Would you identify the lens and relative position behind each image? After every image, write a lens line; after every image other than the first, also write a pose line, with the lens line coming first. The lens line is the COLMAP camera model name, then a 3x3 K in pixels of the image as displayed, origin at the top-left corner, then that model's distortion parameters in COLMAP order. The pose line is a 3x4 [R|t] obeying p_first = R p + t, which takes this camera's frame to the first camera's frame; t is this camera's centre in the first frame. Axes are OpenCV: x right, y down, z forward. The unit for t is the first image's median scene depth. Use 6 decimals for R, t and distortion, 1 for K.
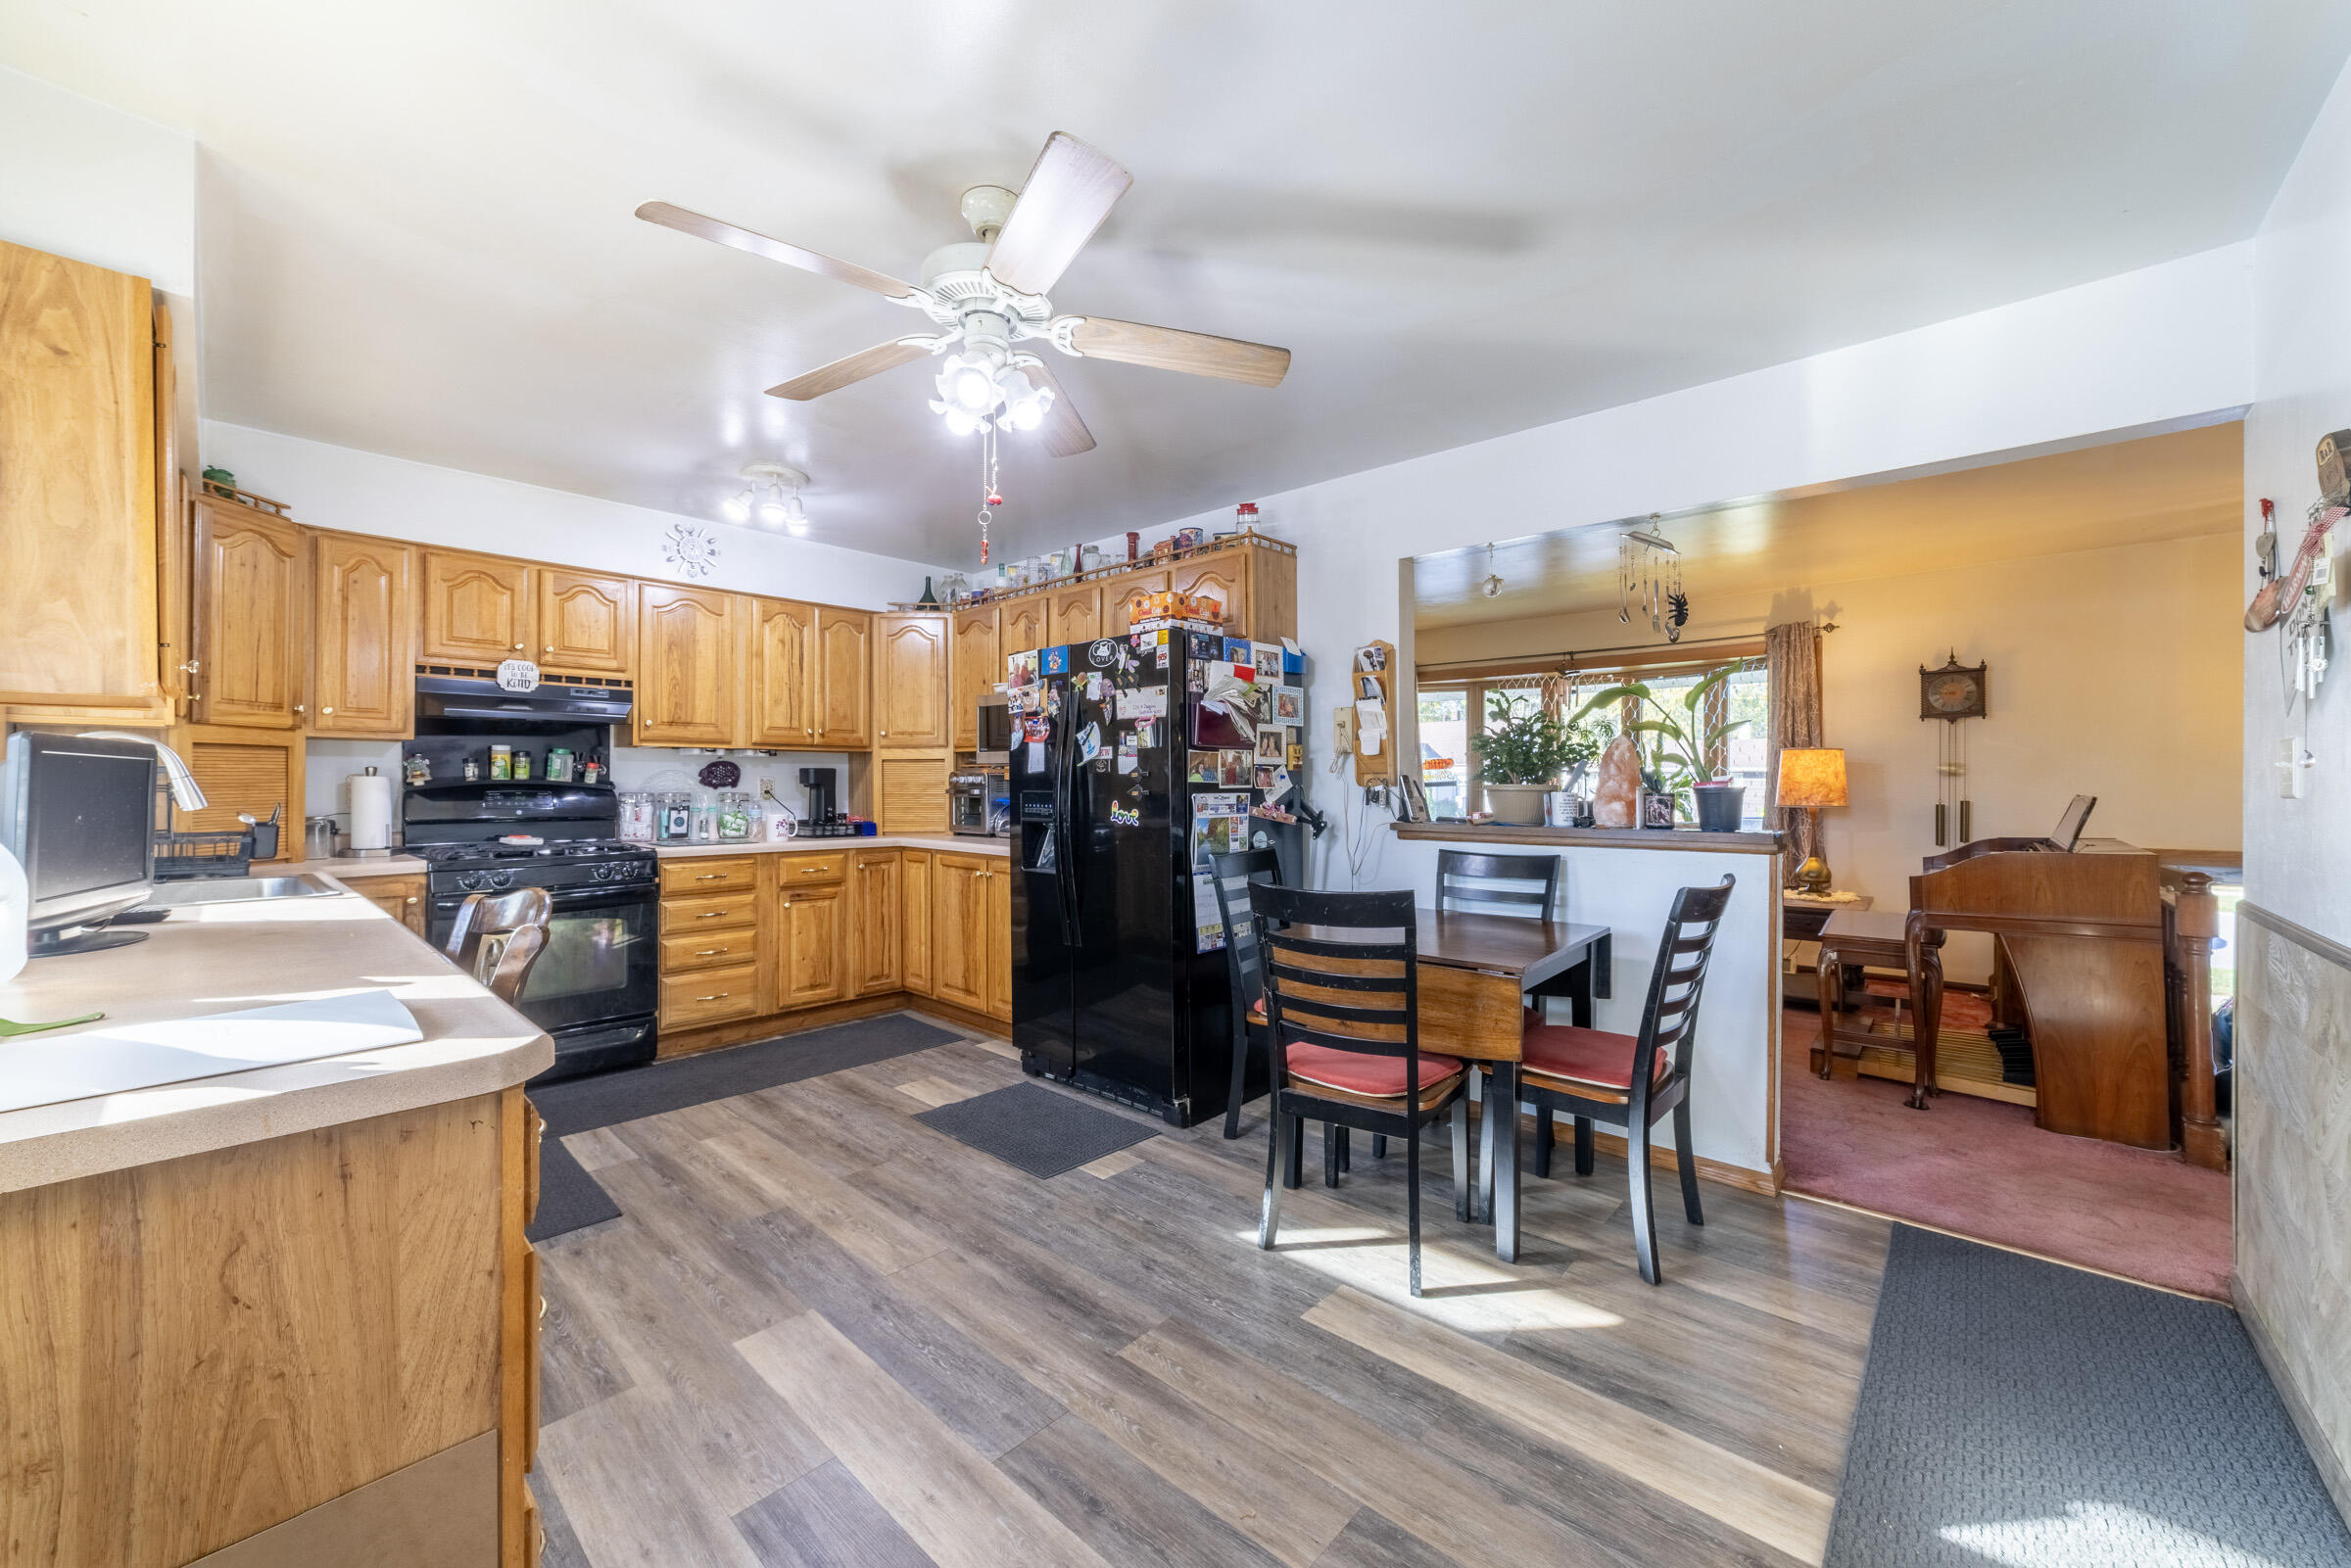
lens RADIAL K [[893.3, 0, 1175.5], [0, 893.3, 784.0], [0, 0, 1]] dist [-0.028072, 0.009303]
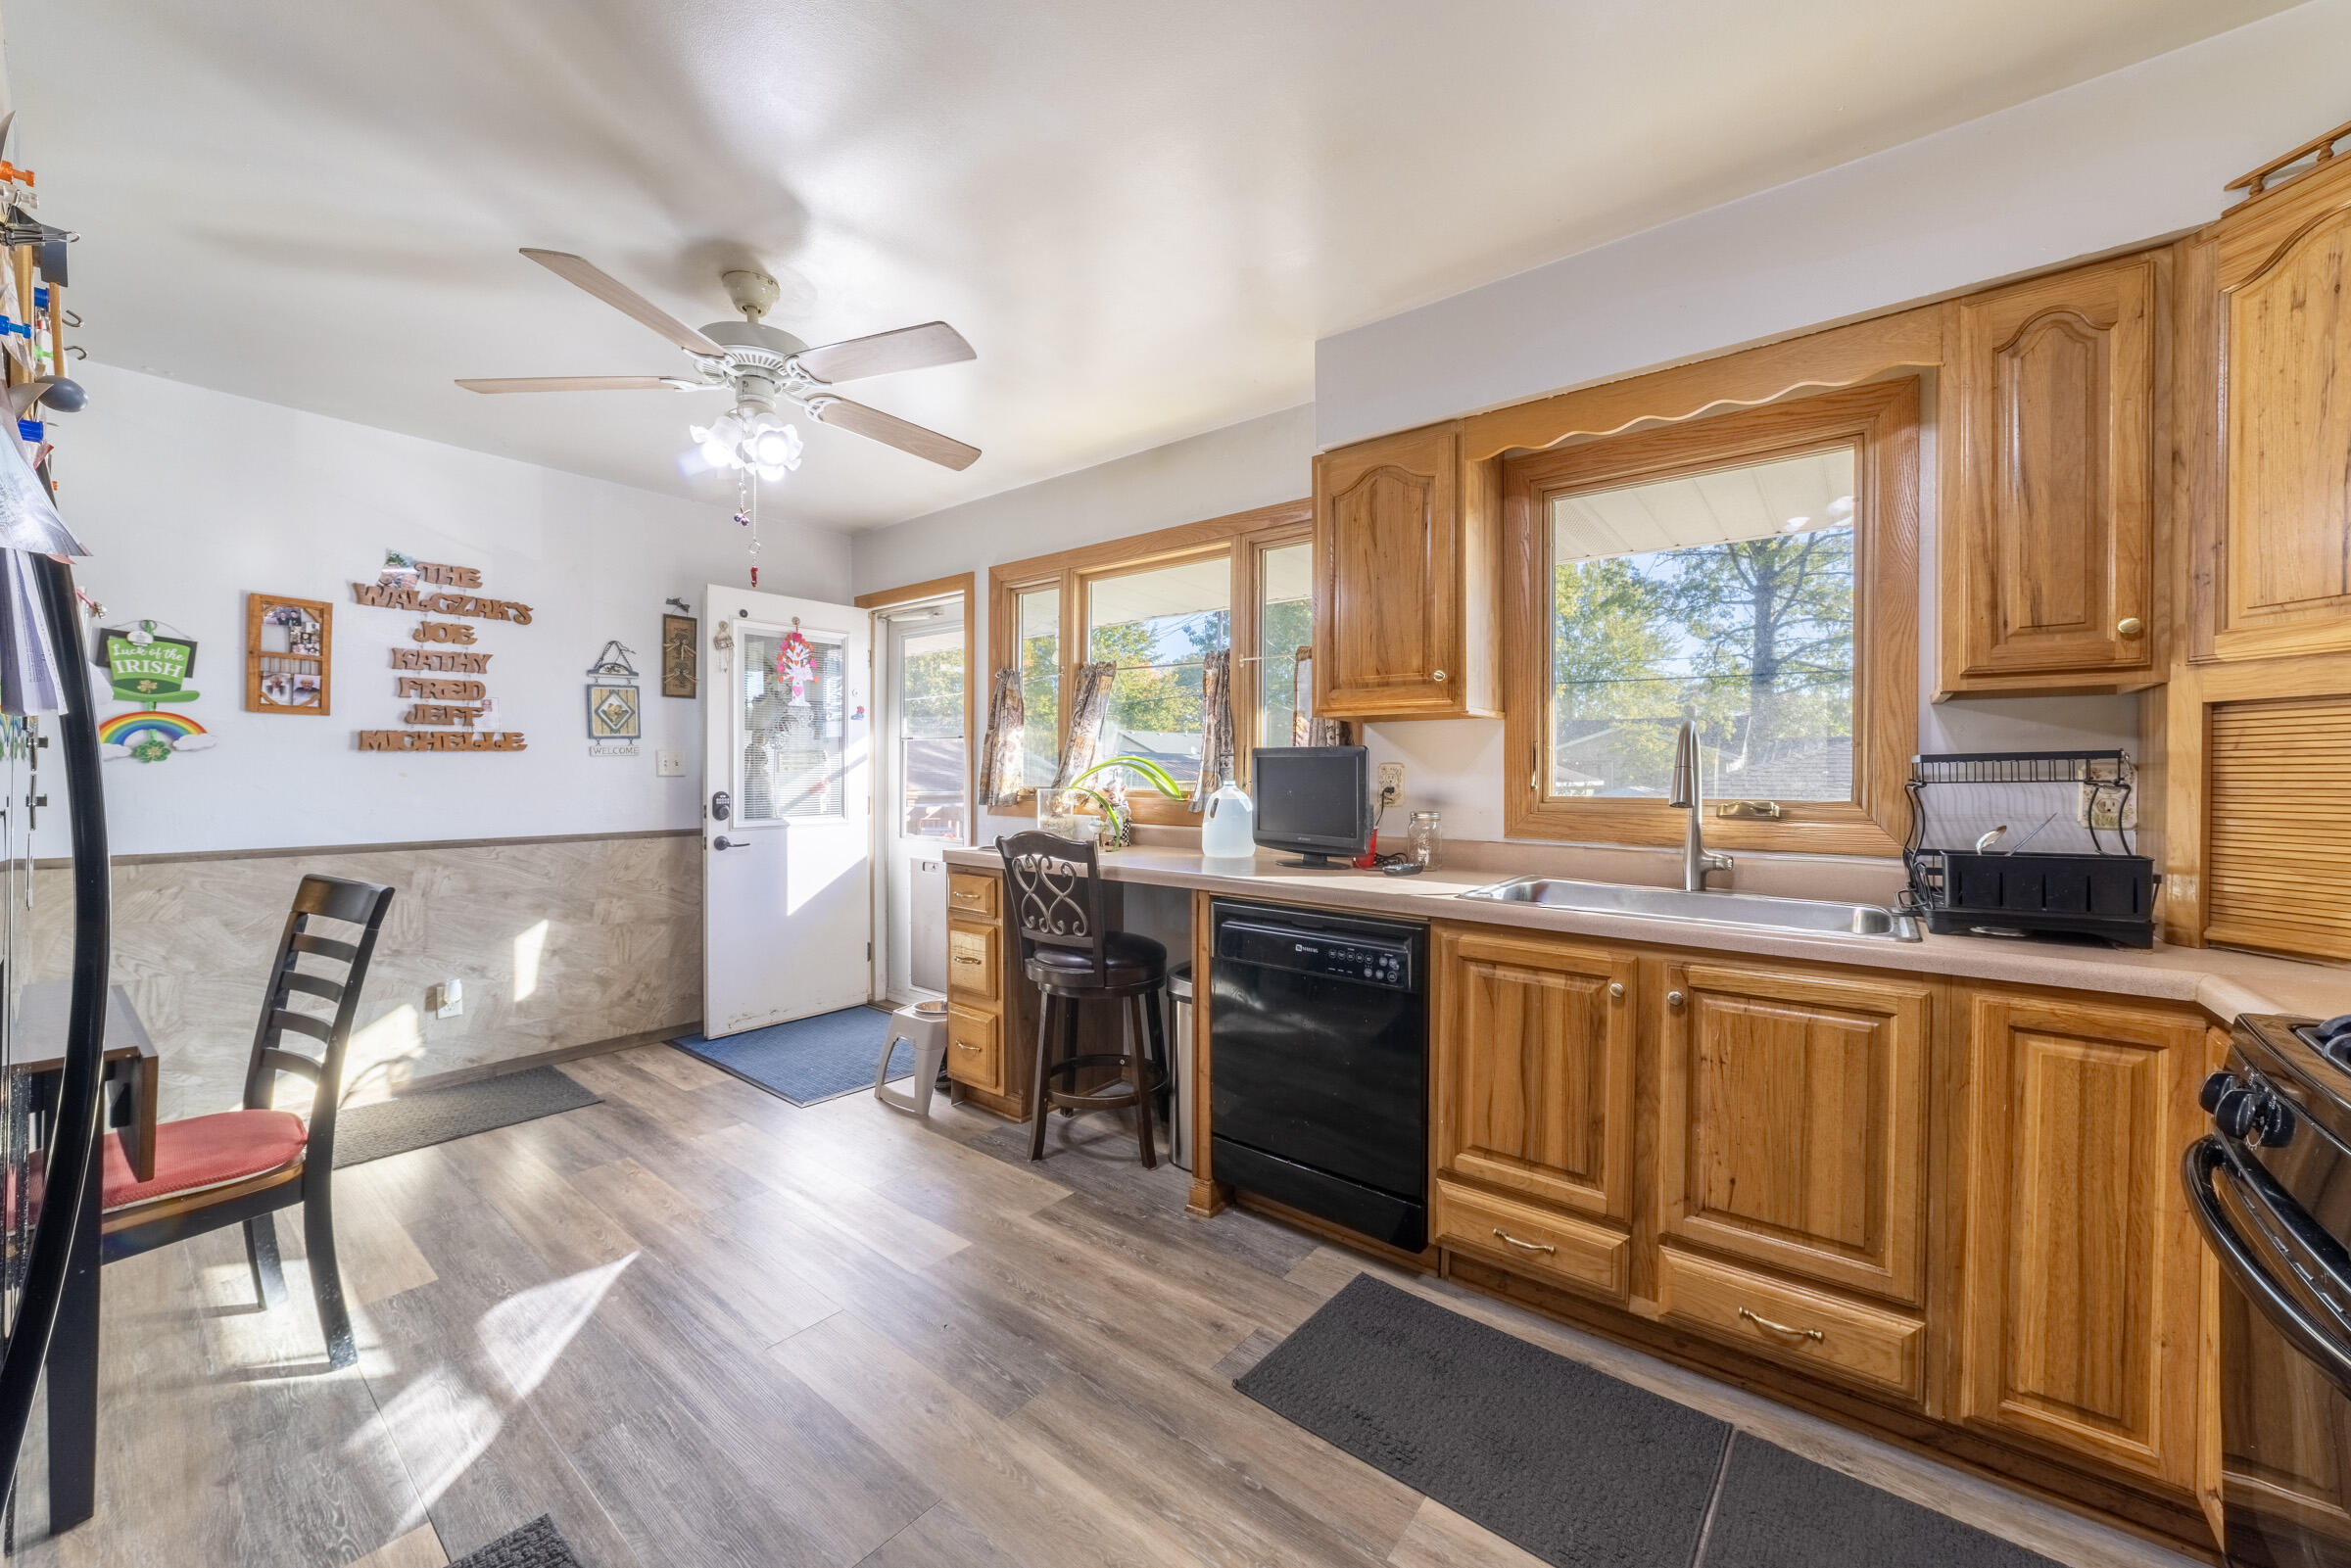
lens RADIAL K [[891.7, 0, 1164.5], [0, 891.7, 774.9], [0, 0, 1]] dist [-0.029500, 0.008439]
pose [[-0.998357, -0.008140, -0.056727, -0.384843], [-0.008451, 0.999951, 0.005241, -0.001100], [0.056682, 0.005712, -0.998376, 1.228474]]
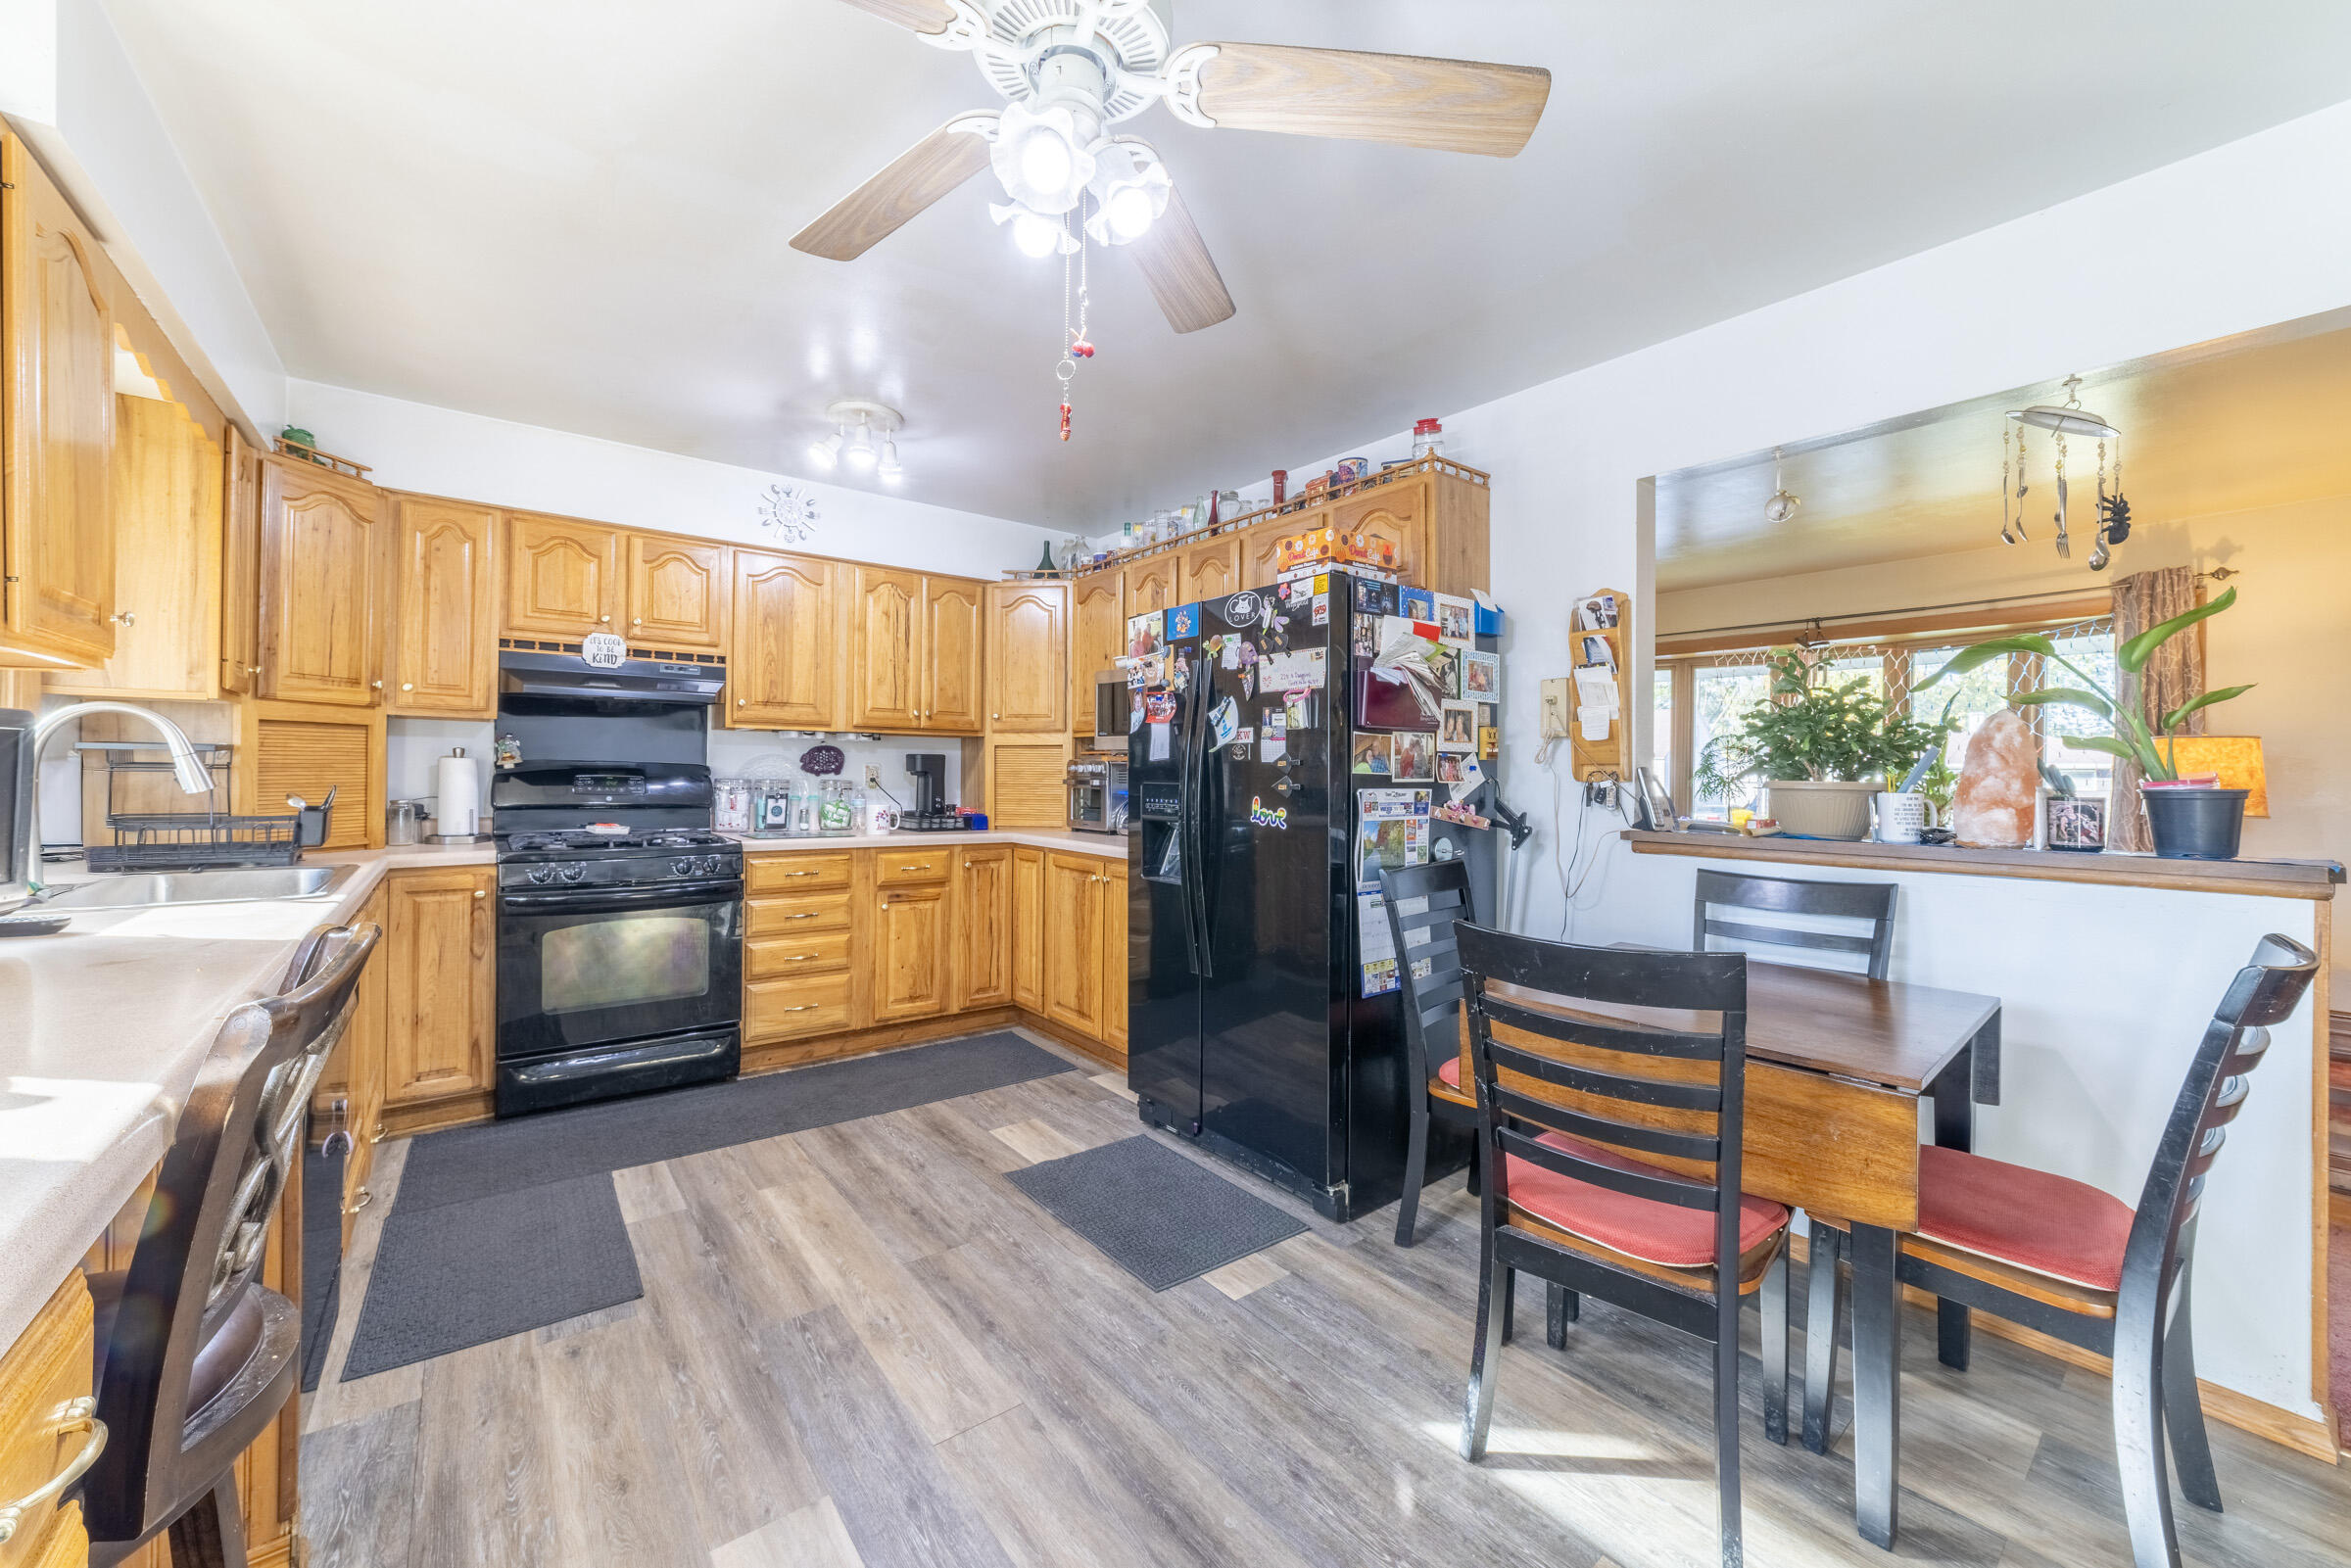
lens RADIAL K [[891.7, 0, 1164.5], [0, 891.7, 774.9], [0, 0, 1]] dist [-0.029500, 0.008439]
pose [[0.986233, 0.010709, -0.165016, -0.016871], [-0.010884, 0.999941, -0.000155, 0.000979], [0.165005, 0.001949, 0.986291, 0.201726]]
